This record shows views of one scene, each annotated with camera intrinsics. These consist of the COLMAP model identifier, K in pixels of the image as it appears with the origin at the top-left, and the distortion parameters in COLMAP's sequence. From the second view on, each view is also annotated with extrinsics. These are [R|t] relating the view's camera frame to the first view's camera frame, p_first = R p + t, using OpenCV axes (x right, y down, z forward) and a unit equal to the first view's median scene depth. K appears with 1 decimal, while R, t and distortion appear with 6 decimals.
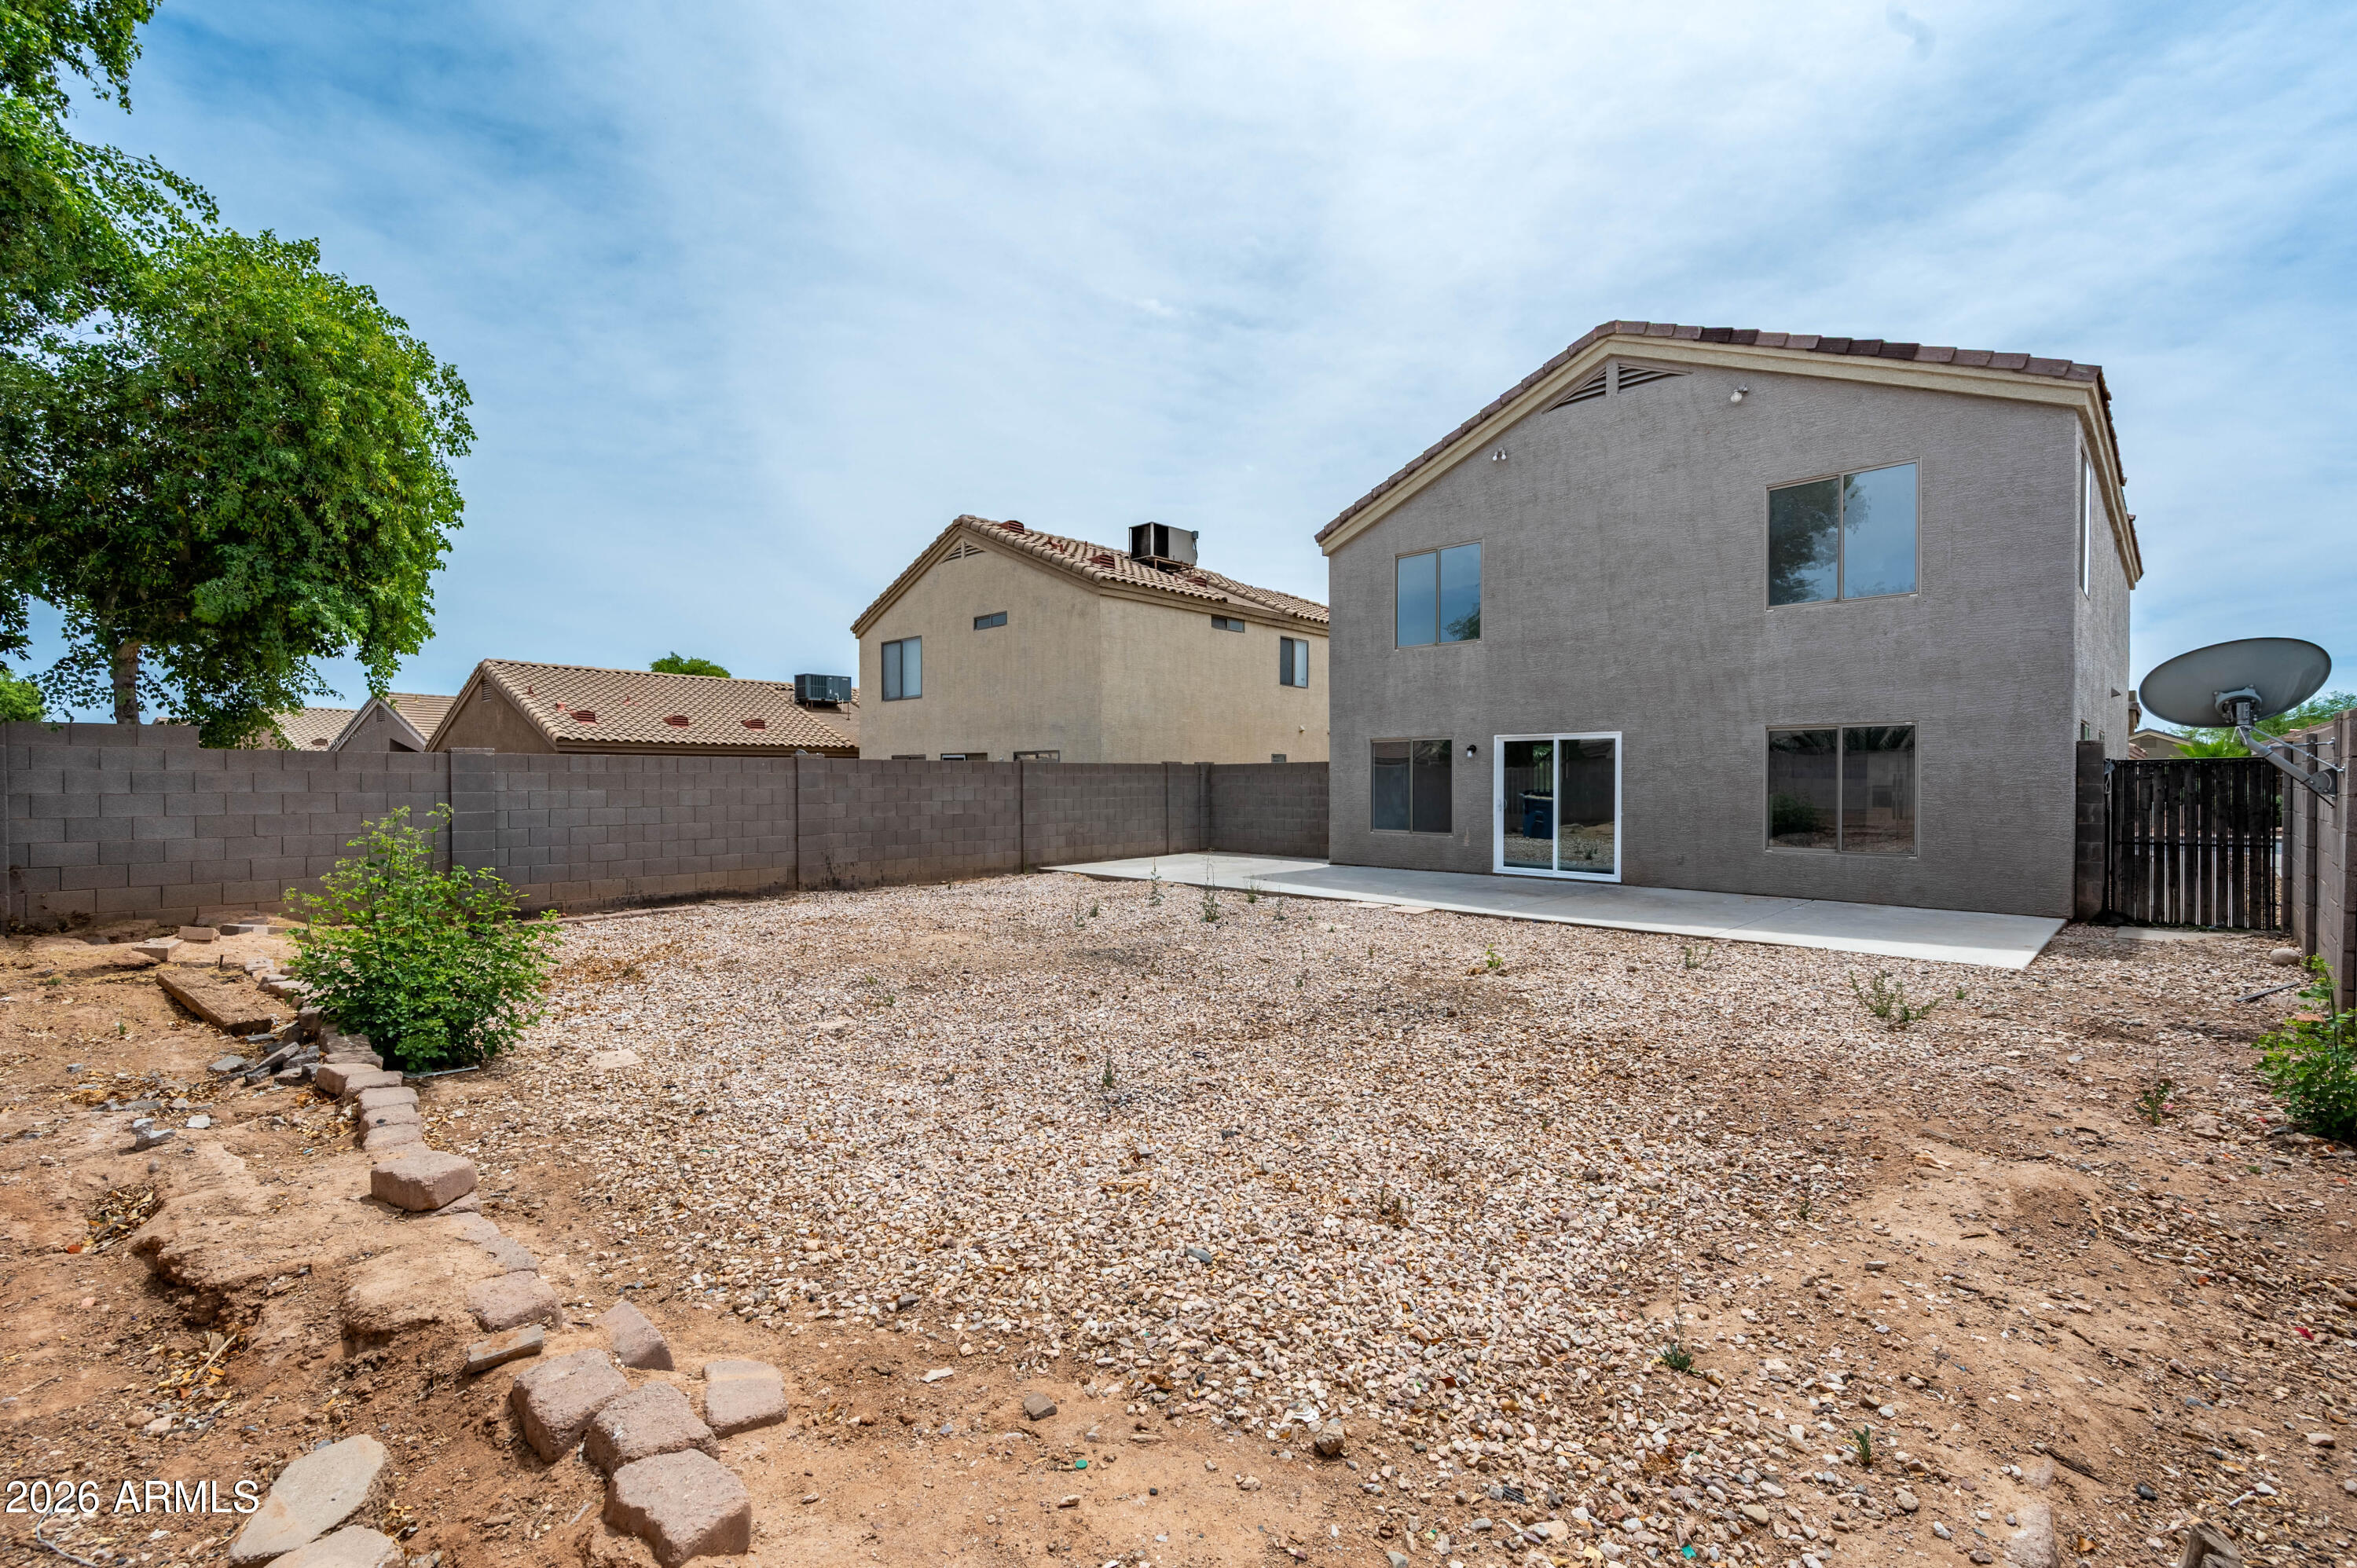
lens RADIAL K [[986.4, 0, 1181.9], [0, 986.4, 787.4], [0, 0, 1]] dist [-0.001084, -0.000609]
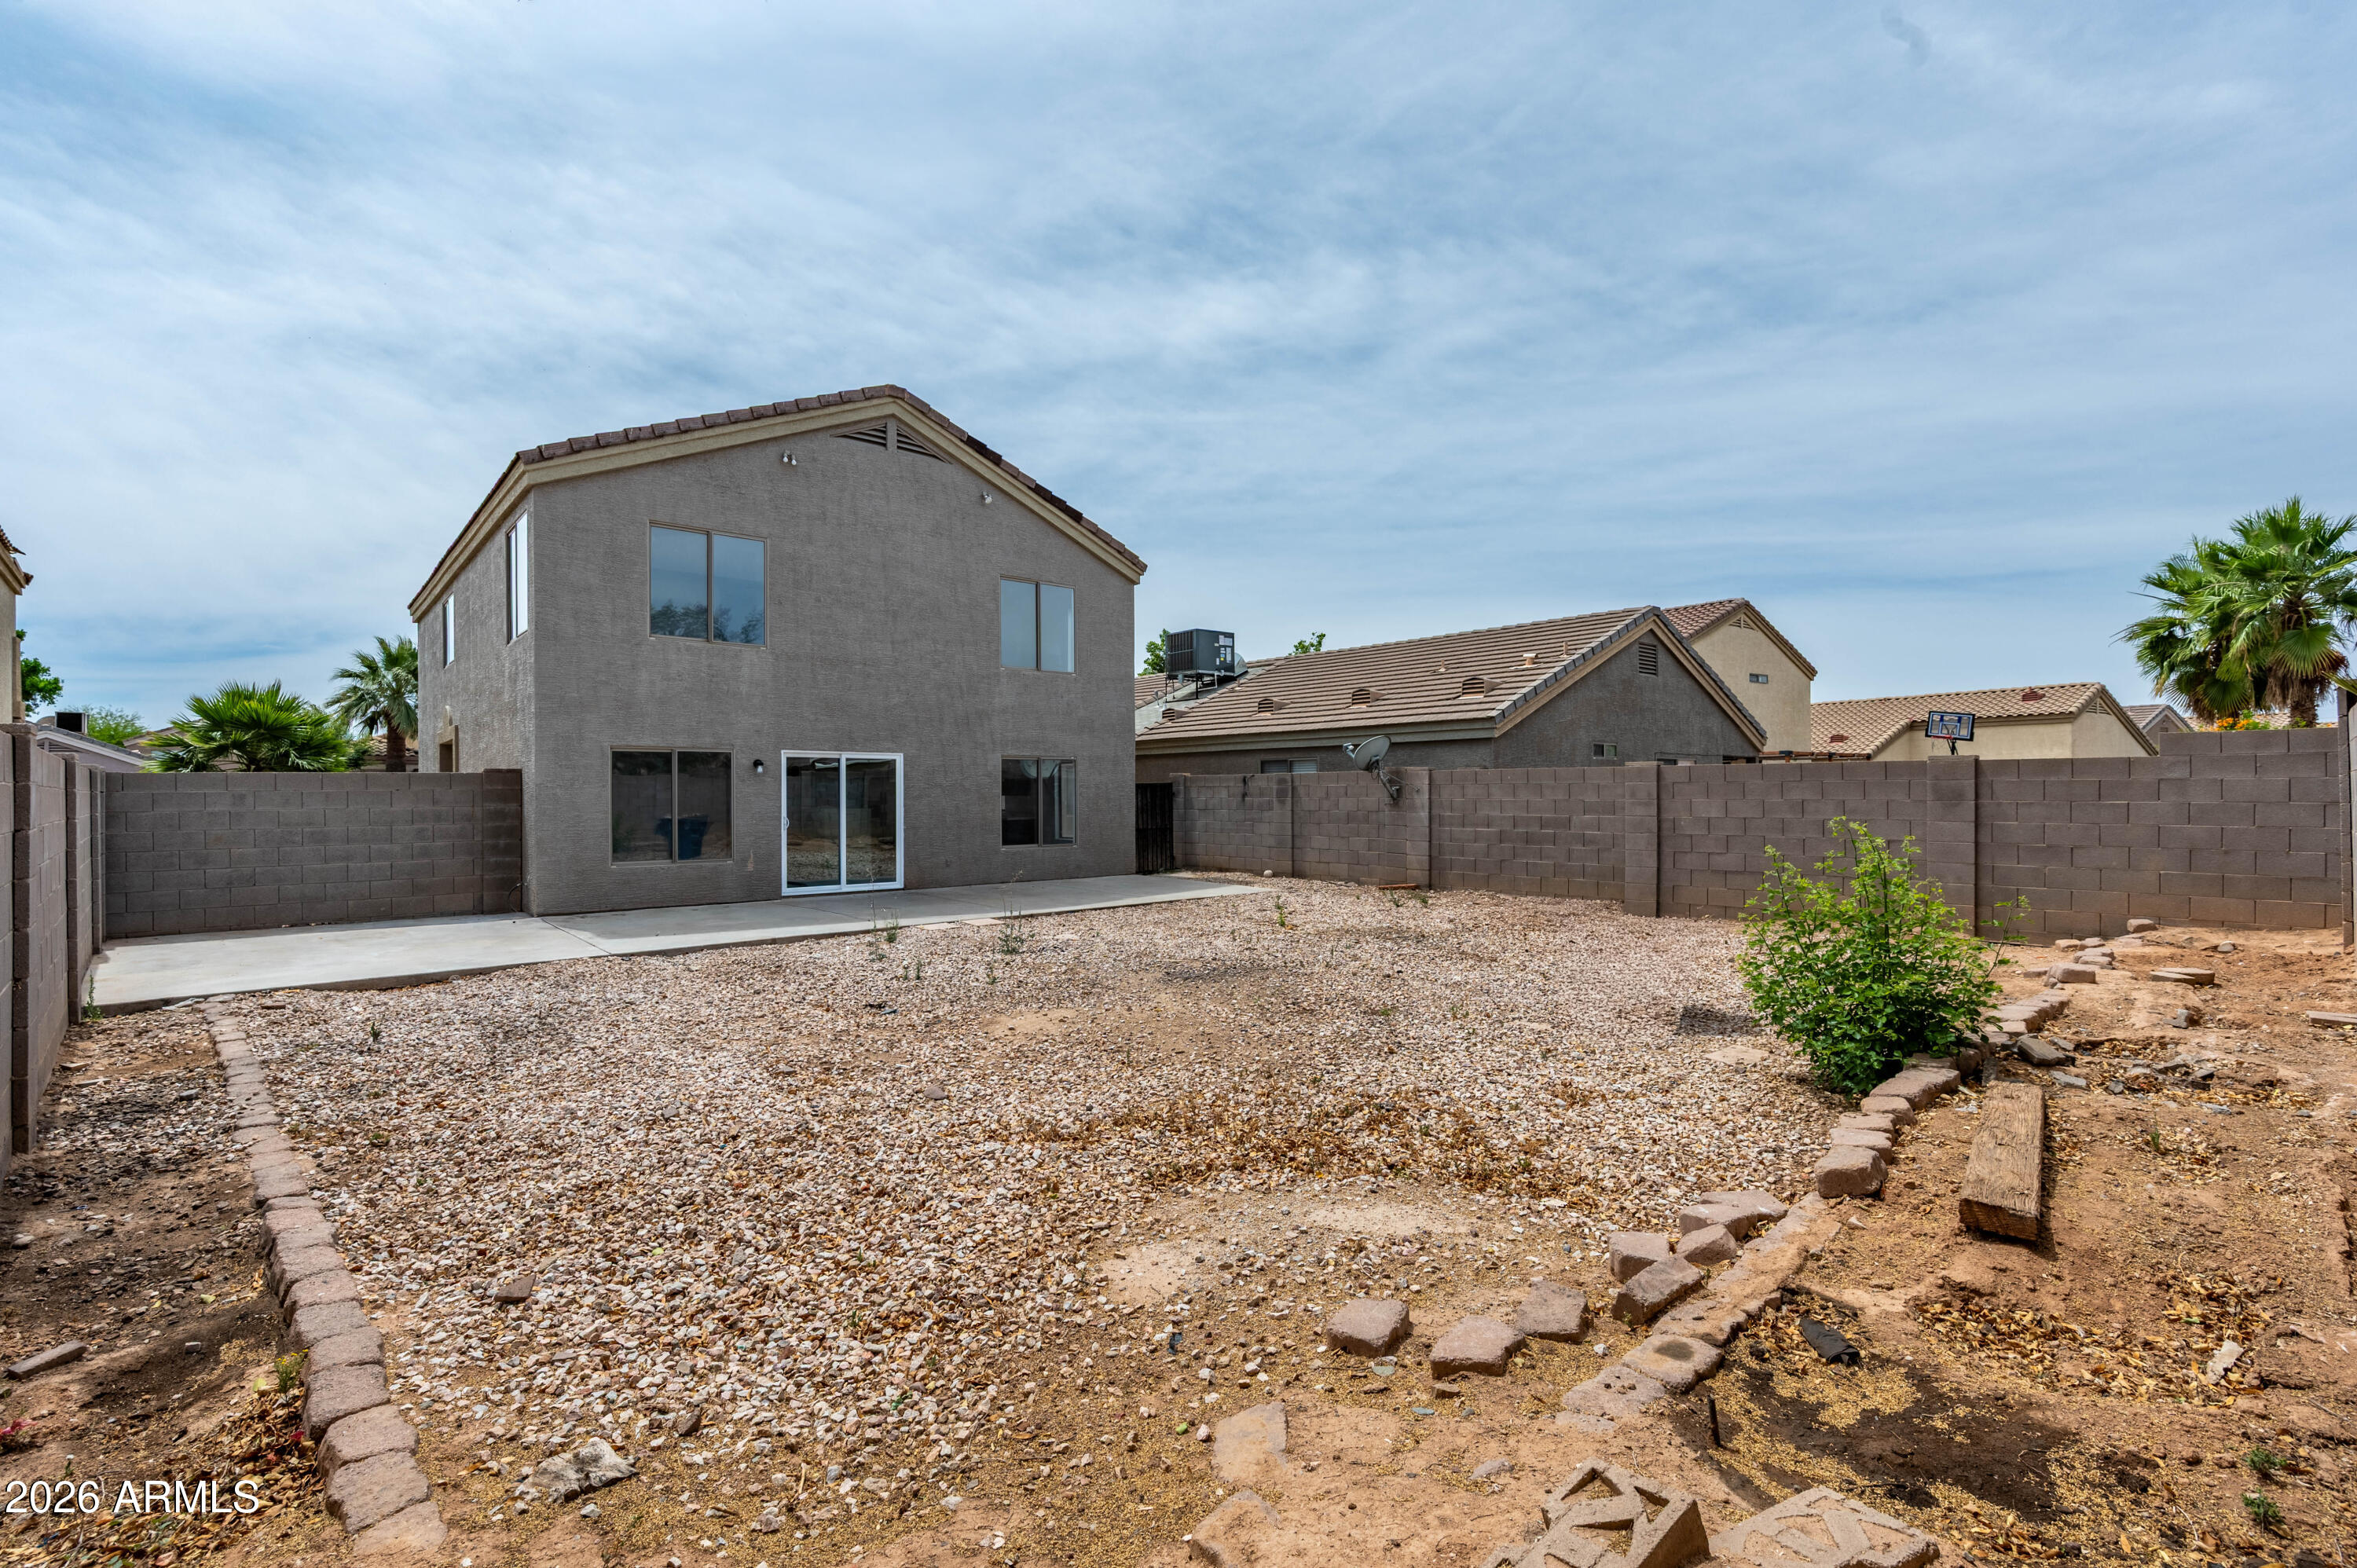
lens RADIAL K [[1060.1, 0, 1182.0], [0, 1060.1, 790.8], [0, 0, 1]] dist [0.001758, 0.000097]
pose [[0.066355, 0.004065, 0.997788, -0.704829], [0.014687, 0.999879, -0.005050, -0.003113], [-0.997688, 0.014990, 0.066287, 0.575467]]
